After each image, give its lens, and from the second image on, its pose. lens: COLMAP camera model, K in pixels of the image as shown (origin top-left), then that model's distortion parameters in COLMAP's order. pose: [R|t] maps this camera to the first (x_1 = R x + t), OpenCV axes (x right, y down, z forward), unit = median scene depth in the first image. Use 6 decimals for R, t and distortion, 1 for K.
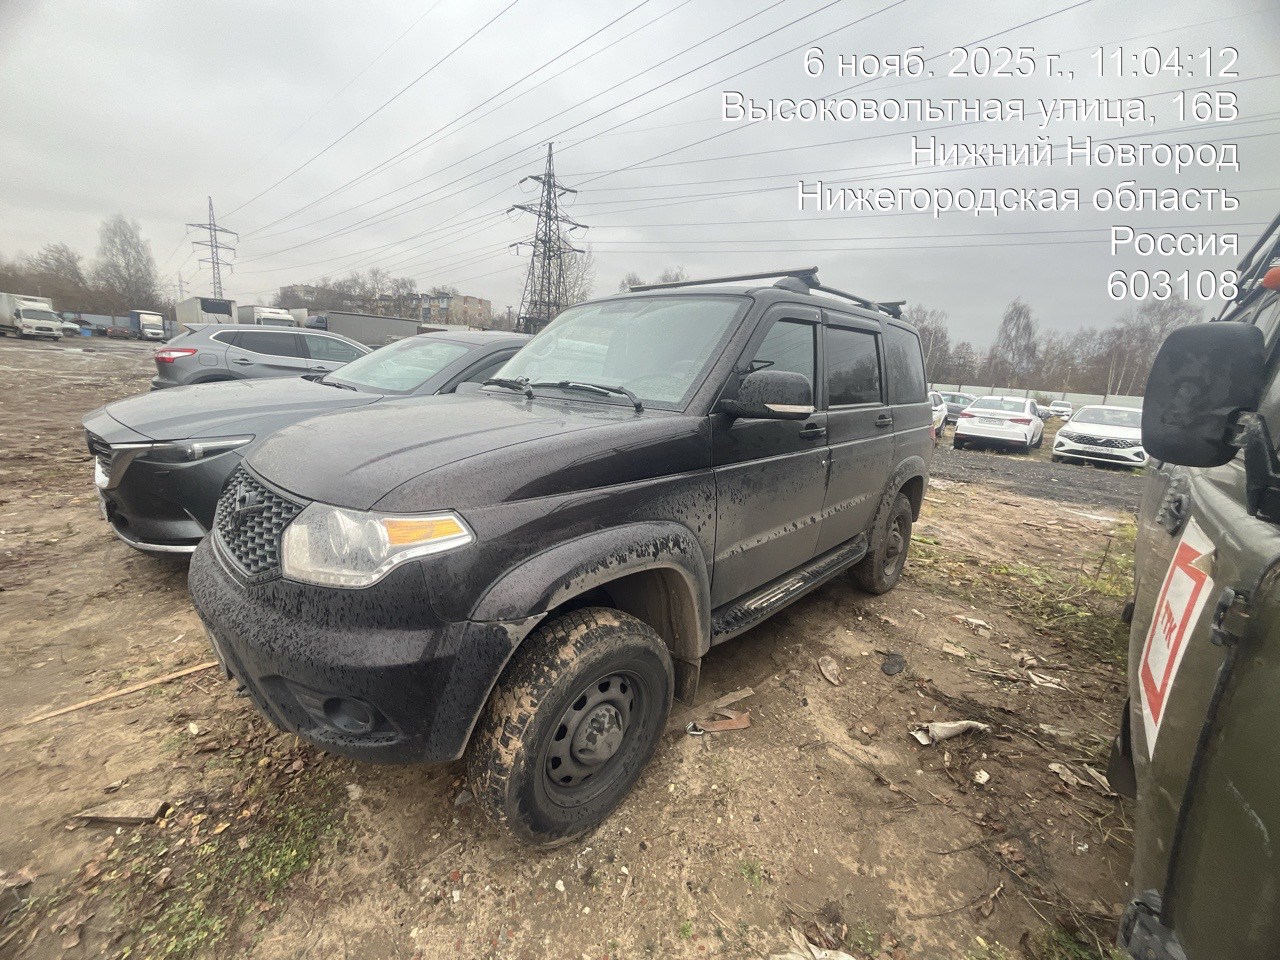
lens RADIAL K [[512.0, 0, 645.6], [0, 512.0, 475.1], [0, 0, 1]] dist [-0.004452, -0.000029]
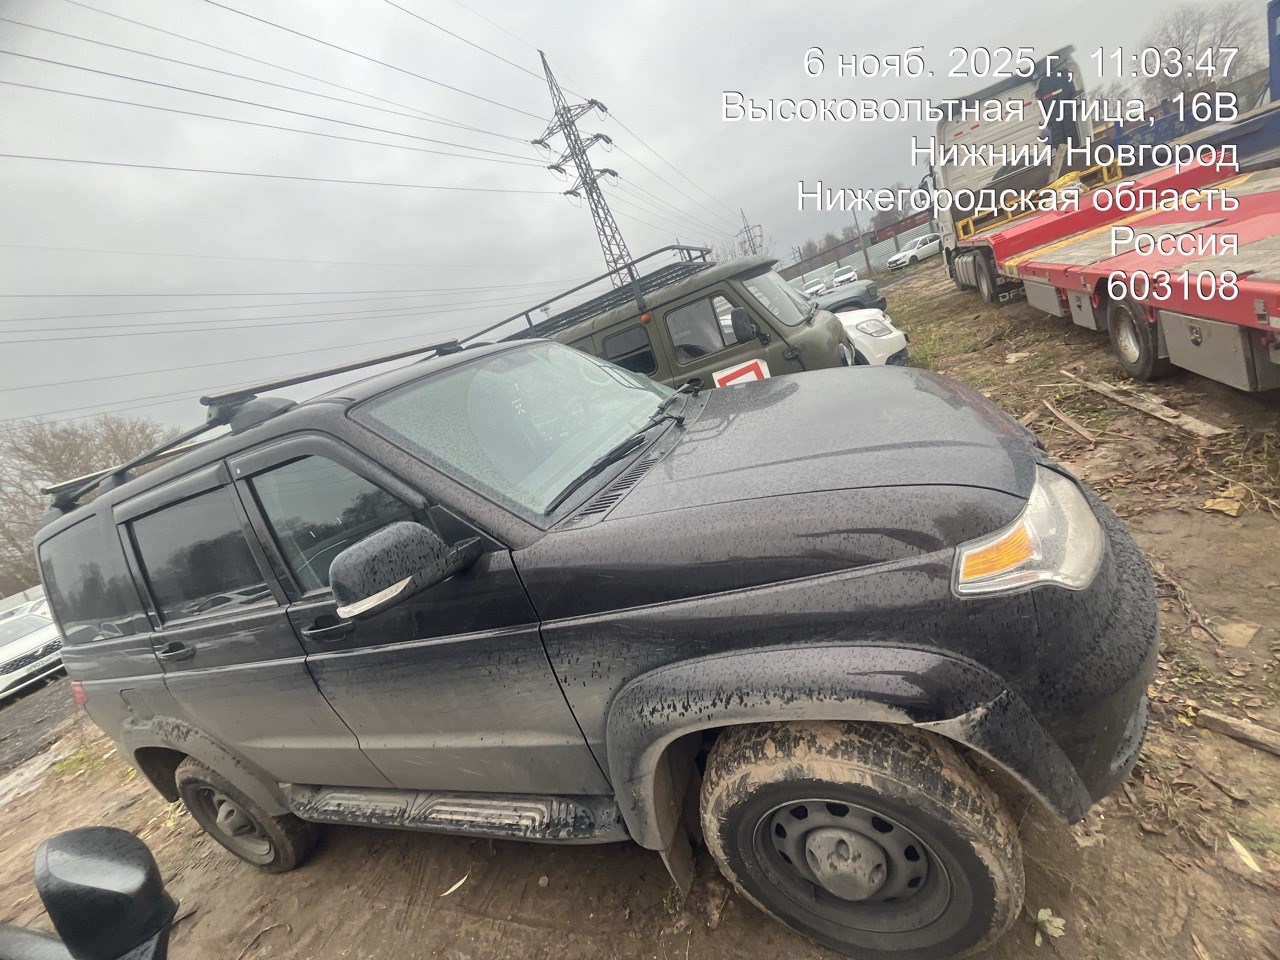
lens RADIAL K [[512.0, 0, 643.7], [0, 512.0, 474.6], [0, 0, 1]] dist [-0.004452, -0.000029]
pose [[-0.386479, -0.154134, 0.909328, -0.303727], [0.508913, 0.786617, 0.349630, -0.127059], [-0.769182, 0.597894, -0.225570, 0.395507]]
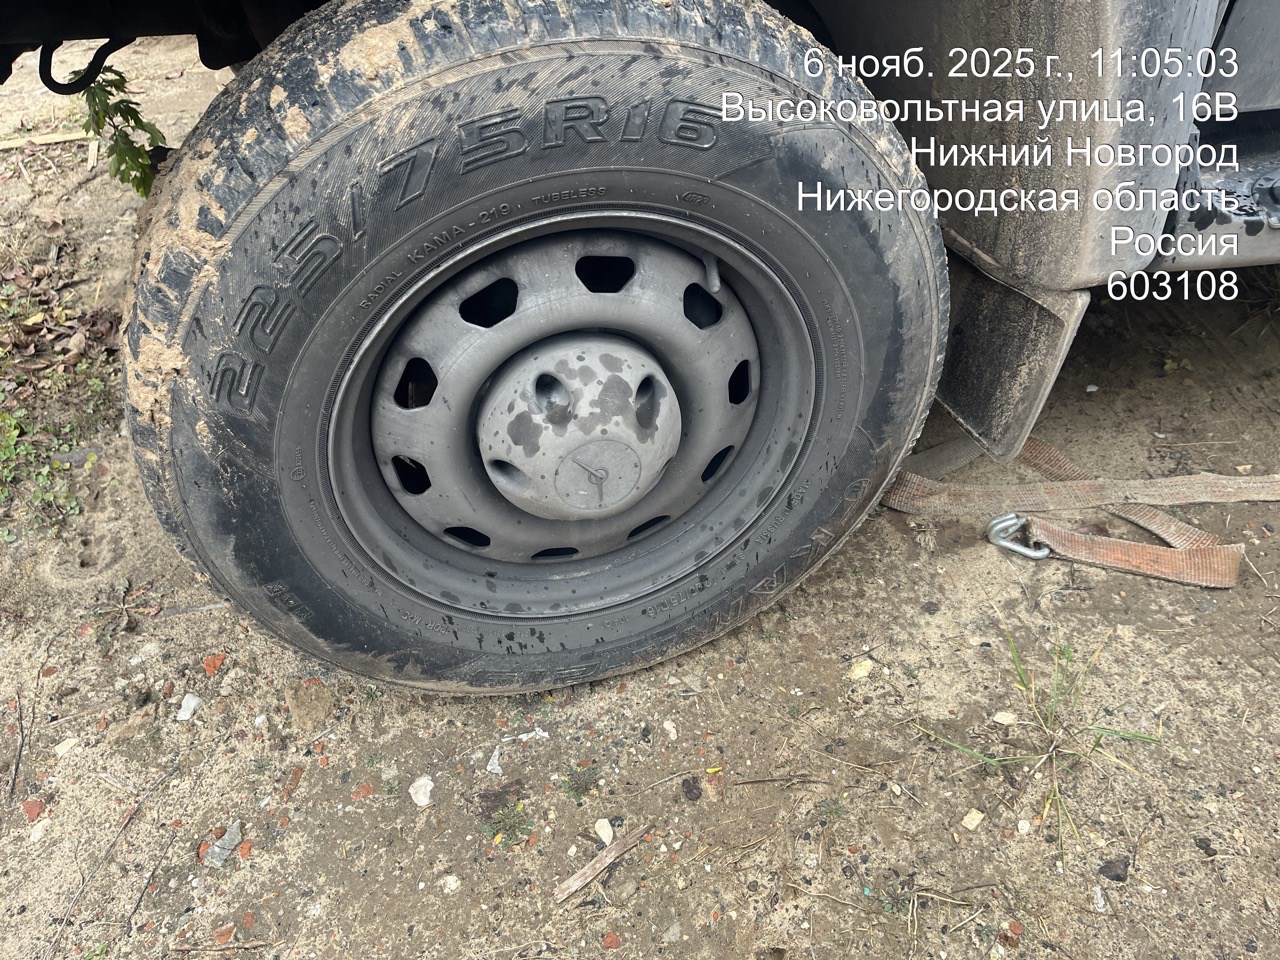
lens RADIAL K [[963.6, 0, 640.9], [0, 963.6, 486.2], [0, 0, 1]] dist [0.063966, -0.080034]
pose [[0.874596, 0.276387, -0.398361, 0.035096], [-0.065518, 0.881448, 0.467714, 0.062176], [0.480405, -0.382961, 0.789020, 0.129668]]
